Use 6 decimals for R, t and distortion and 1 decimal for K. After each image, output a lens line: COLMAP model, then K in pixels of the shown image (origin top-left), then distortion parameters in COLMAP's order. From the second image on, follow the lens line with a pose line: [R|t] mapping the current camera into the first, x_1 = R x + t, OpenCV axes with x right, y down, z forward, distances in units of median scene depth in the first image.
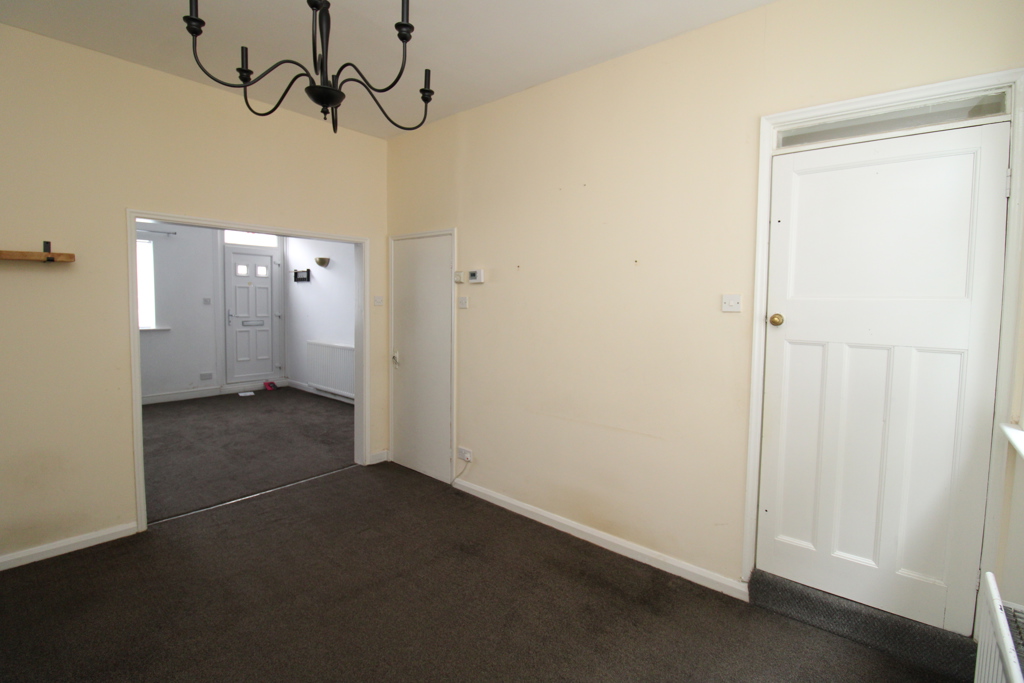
lens RADIAL K [[477.1, 0, 513.0], [0, 477.1, 327.8], [0, 0, 1]] dist [-0.017346, -0.000759]
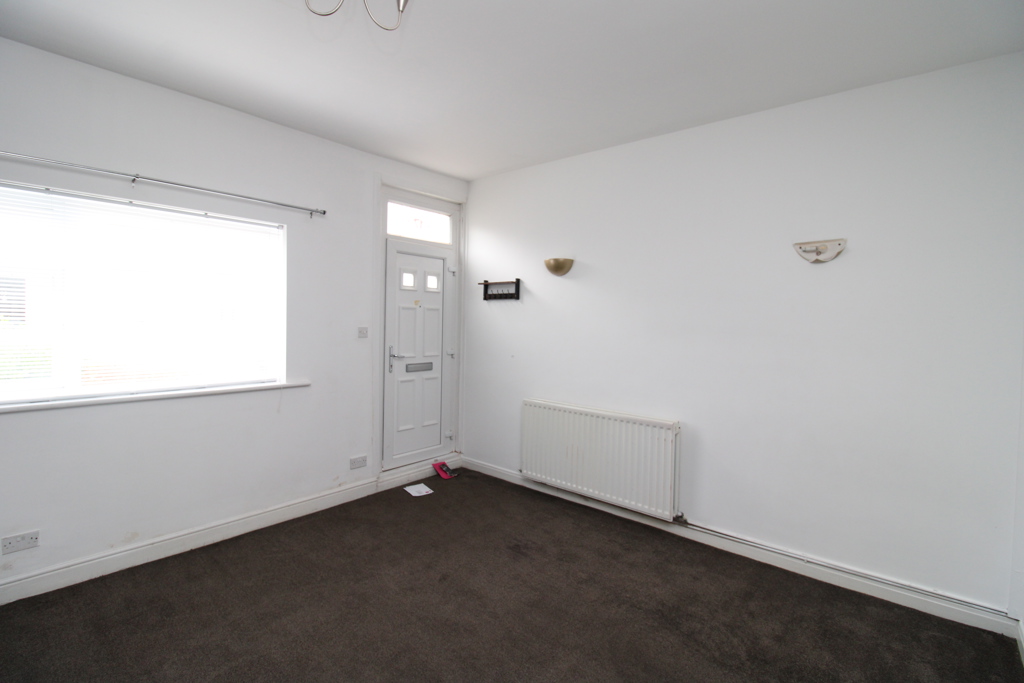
lens RADIAL K [[477.1, 0, 513.0], [0, 477.1, 327.8], [0, 0, 1]] dist [-0.017346, -0.000759]
pose [[0.999869, 0.004236, -0.015617, -0.424431], [-0.004892, 0.999095, -0.042246, -0.035554], [0.015424, 0.042316, 0.998985, 0.393420]]
